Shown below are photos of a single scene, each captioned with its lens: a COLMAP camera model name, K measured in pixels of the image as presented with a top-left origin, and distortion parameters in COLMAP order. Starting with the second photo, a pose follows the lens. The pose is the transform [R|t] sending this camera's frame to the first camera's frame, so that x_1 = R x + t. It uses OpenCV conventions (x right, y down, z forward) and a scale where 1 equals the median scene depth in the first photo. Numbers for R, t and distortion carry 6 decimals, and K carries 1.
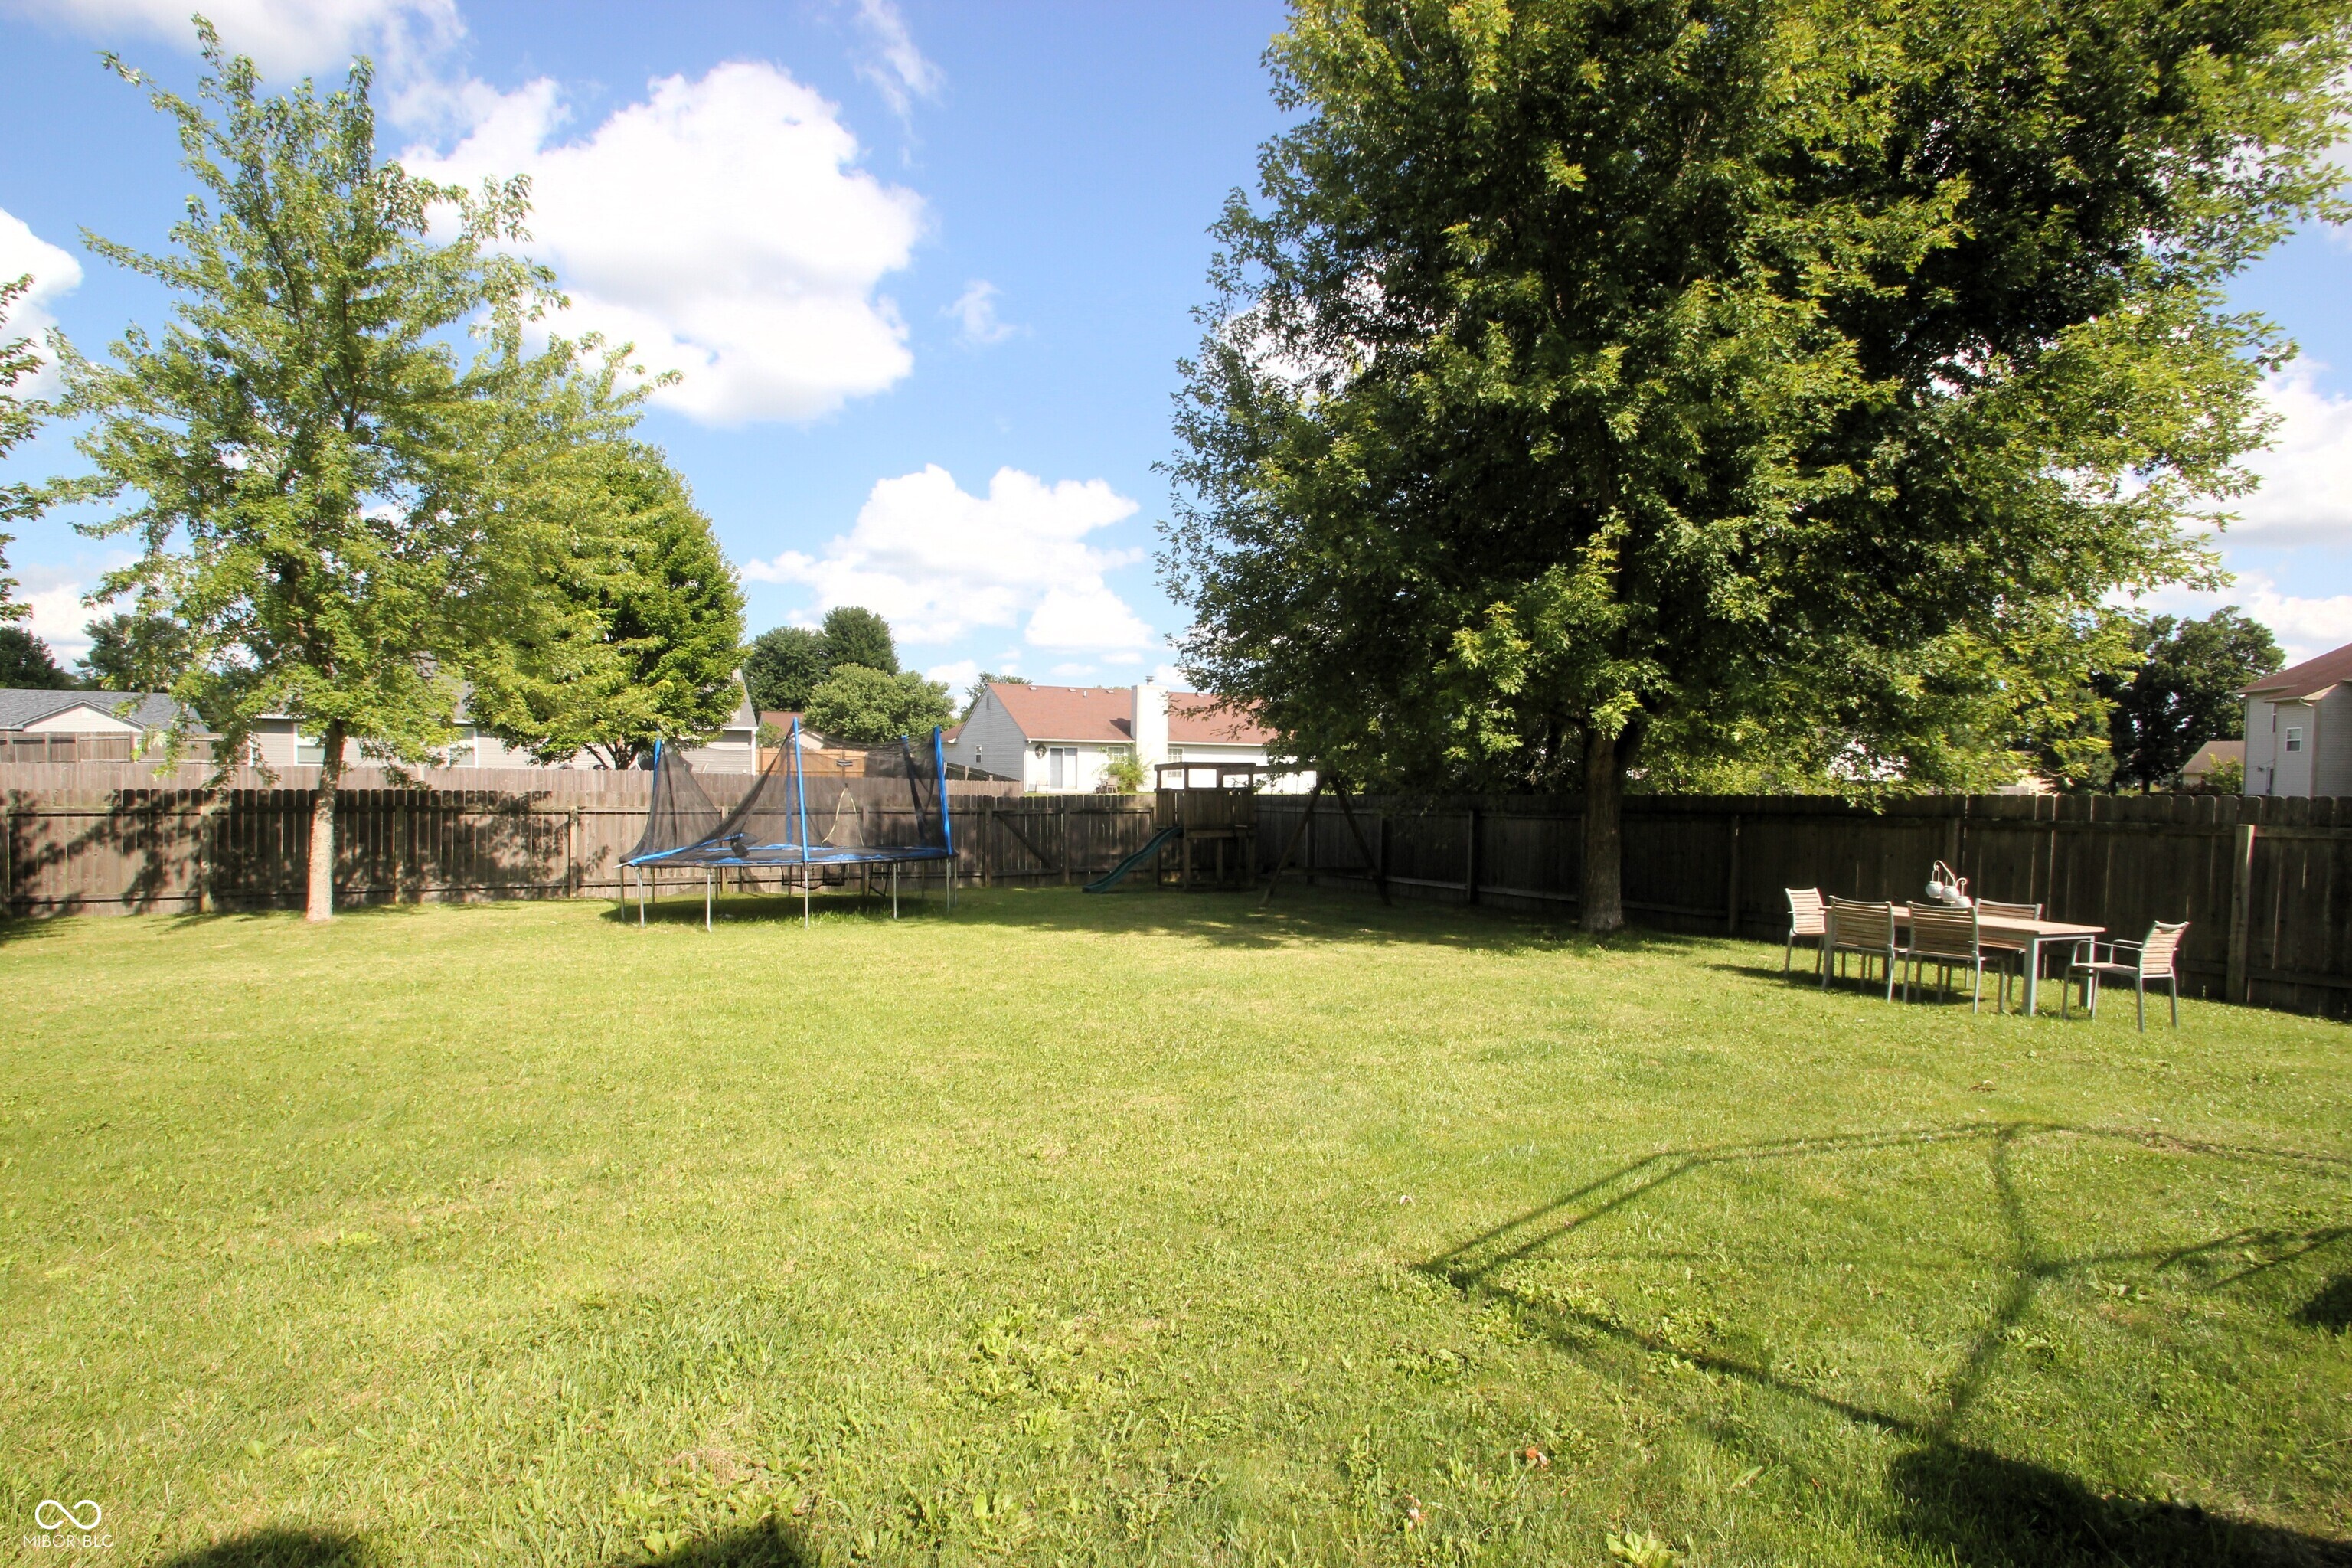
lens RADIAL K [[1068.4, 0, 1177.0], [0, 1068.4, 793.6], [0, 0, 1]] dist [0.000076, 0.000320]
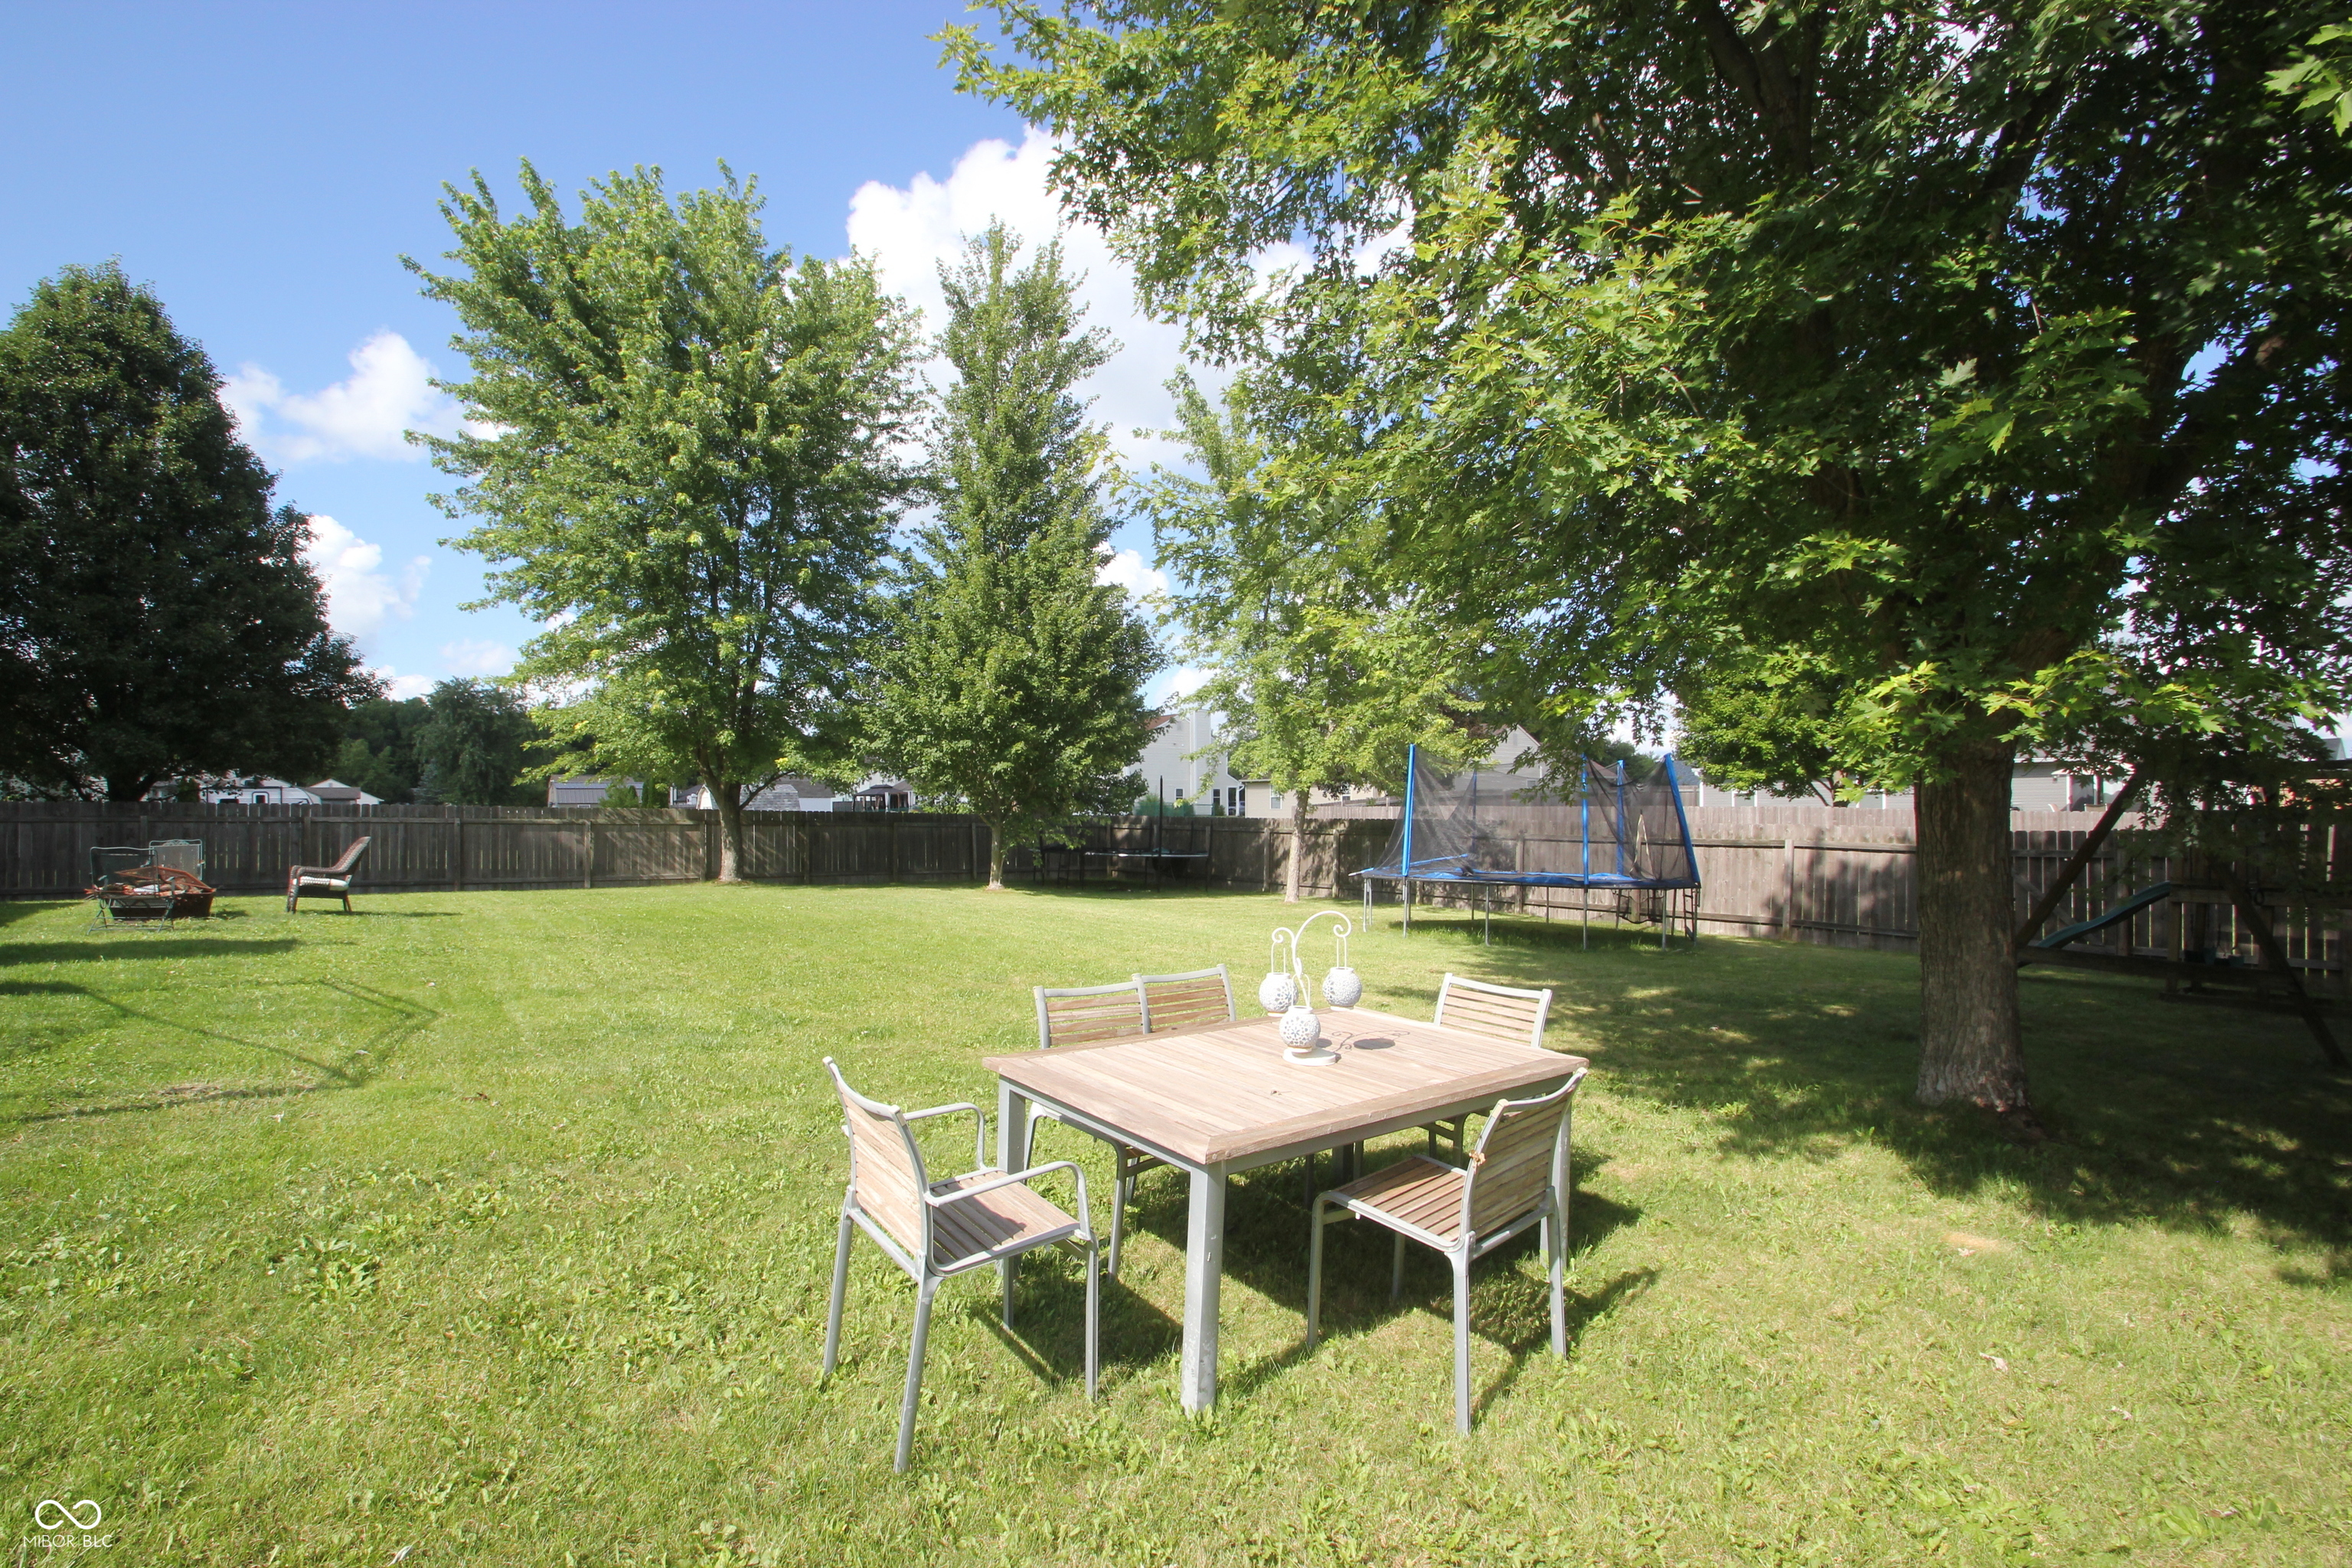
lens RADIAL K [[1068.4, 0, 1177.0], [0, 1068.4, 793.6], [0, 0, 1]] dist [0.000076, 0.000320]
pose [[0.180397, -0.030440, -0.983123, 0.520018], [-0.019578, 0.999212, -0.034530, 0.016613], [0.983399, 0.025477, 0.179659, 0.443529]]
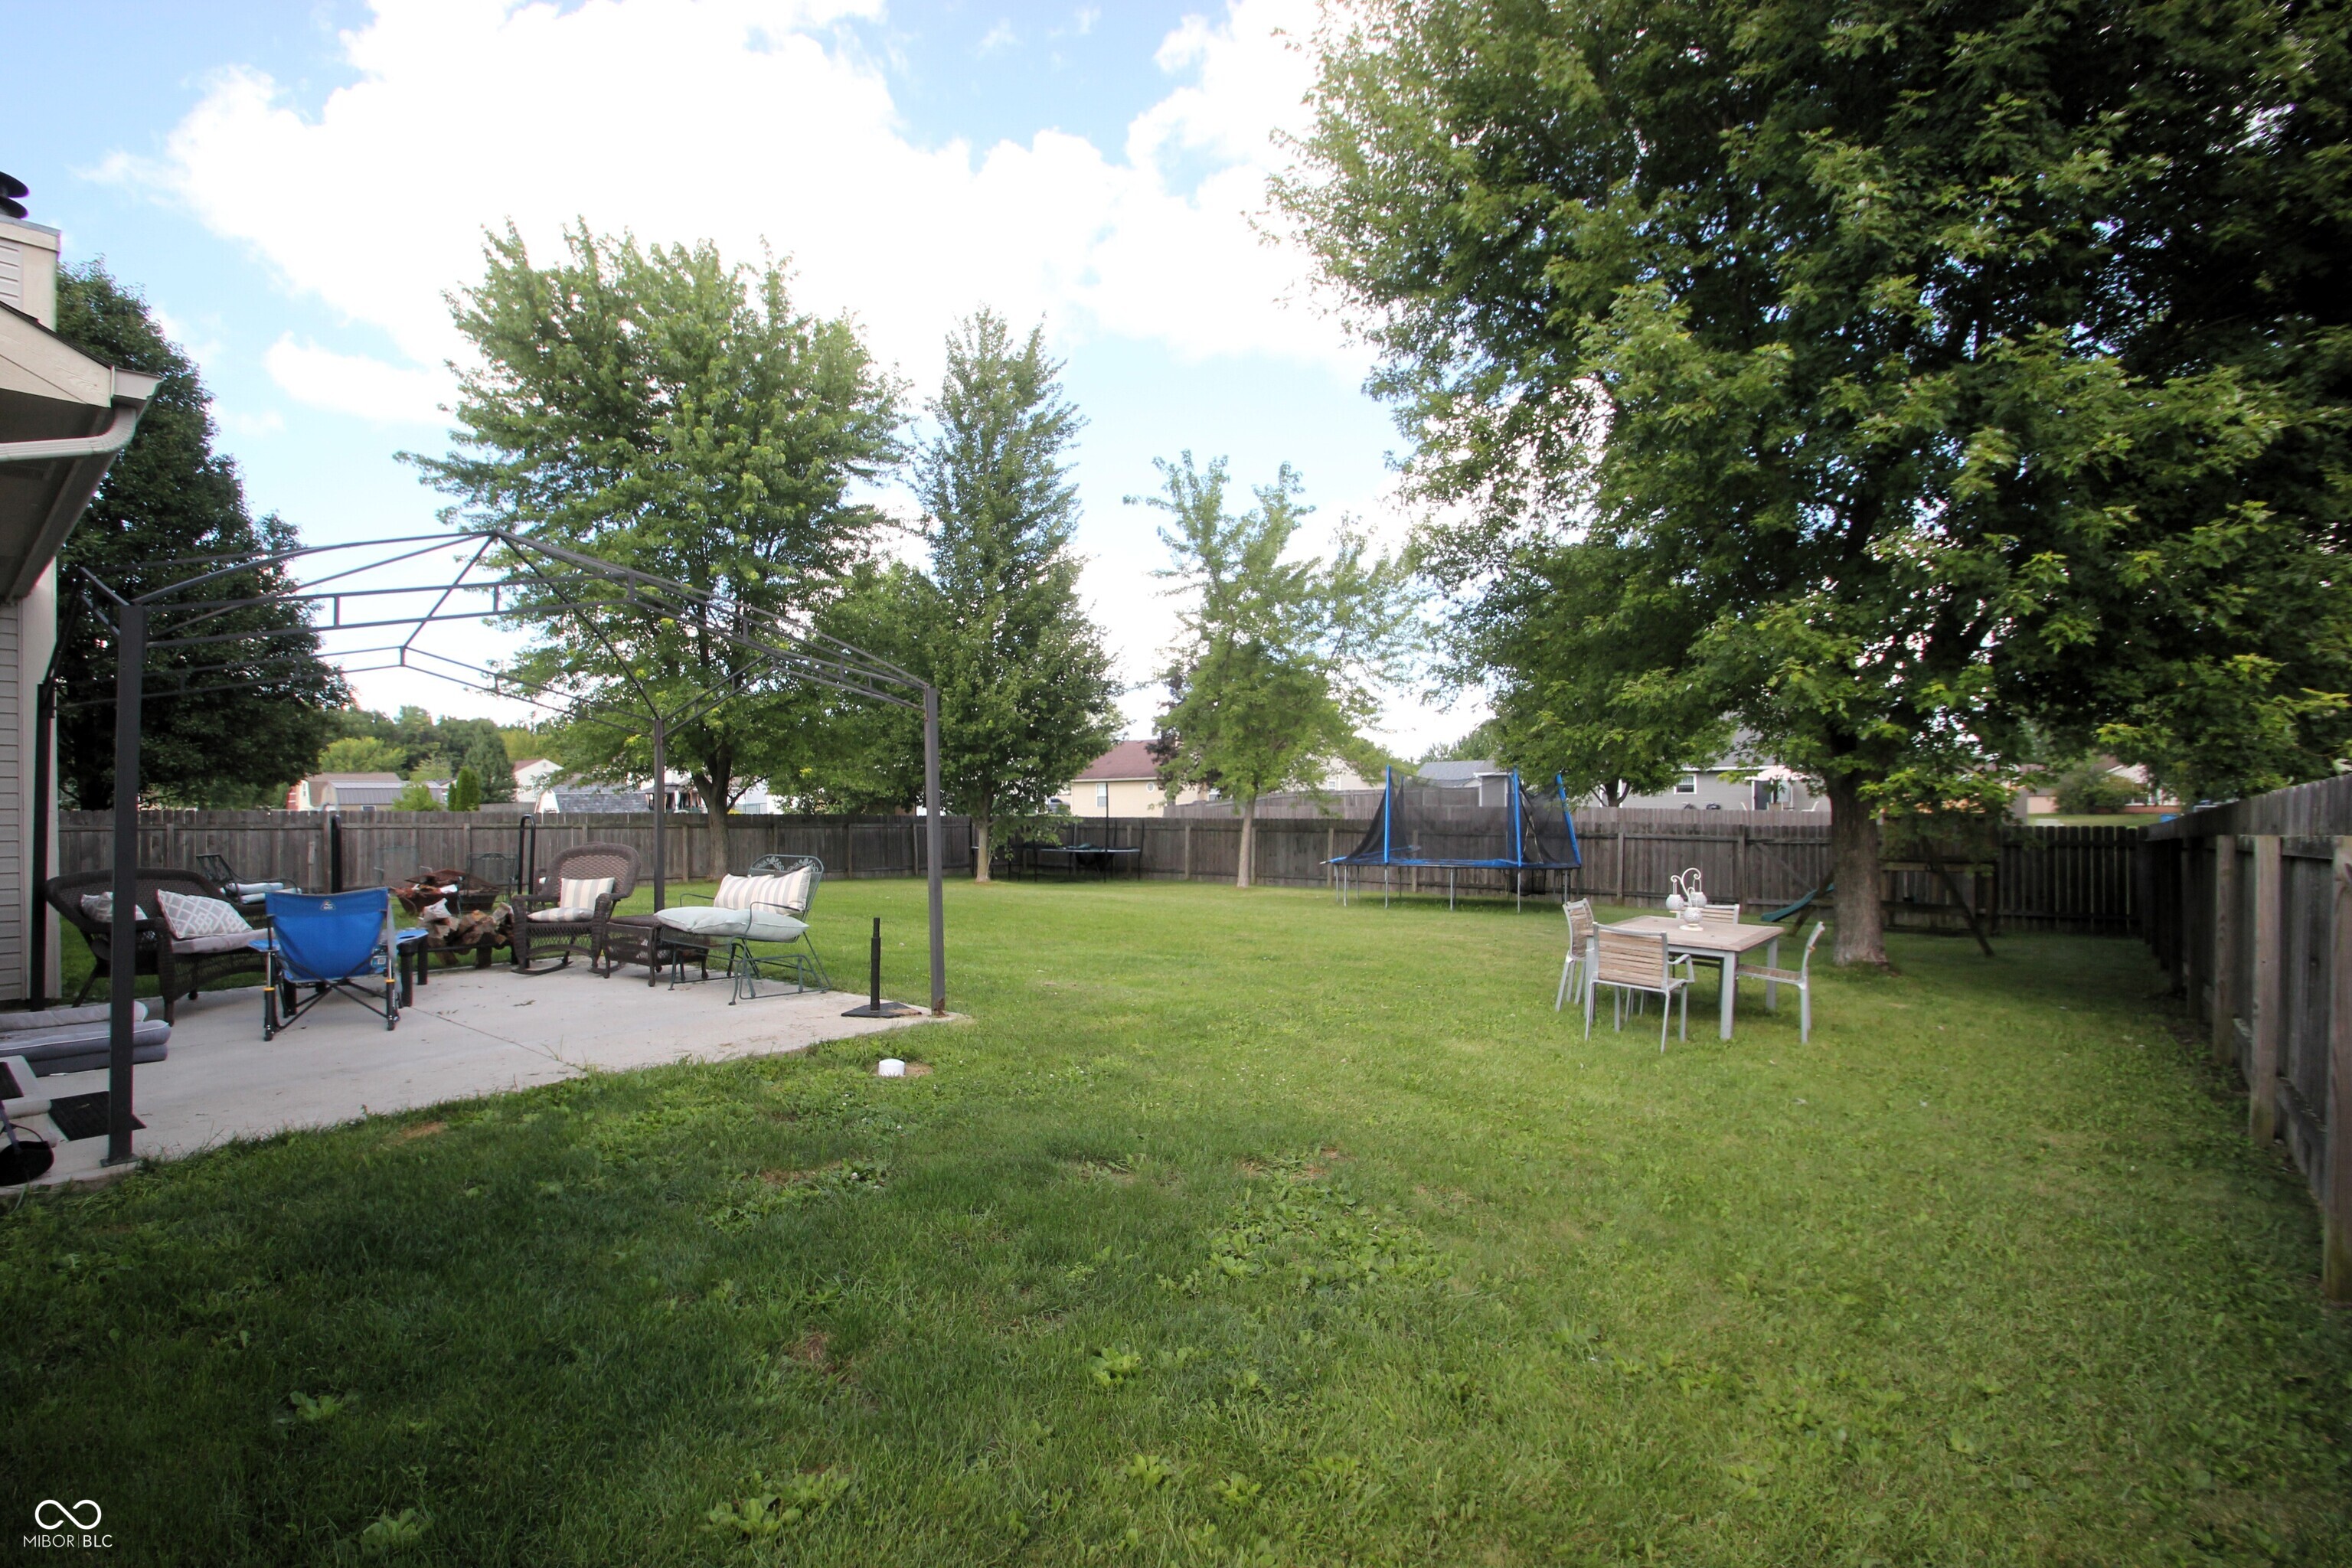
lens RADIAL K [[1055.3, 0, 1176.0], [0, 1055.3, 784.0], [0, 0, 1]] dist [-0.029374, 0.000096]
pose [[0.392577, -0.035072, -0.919050, 0.658389], [-0.012635, 0.998973, -0.043519, 0.016015], [0.919632, 0.028697, 0.391731, 0.138242]]
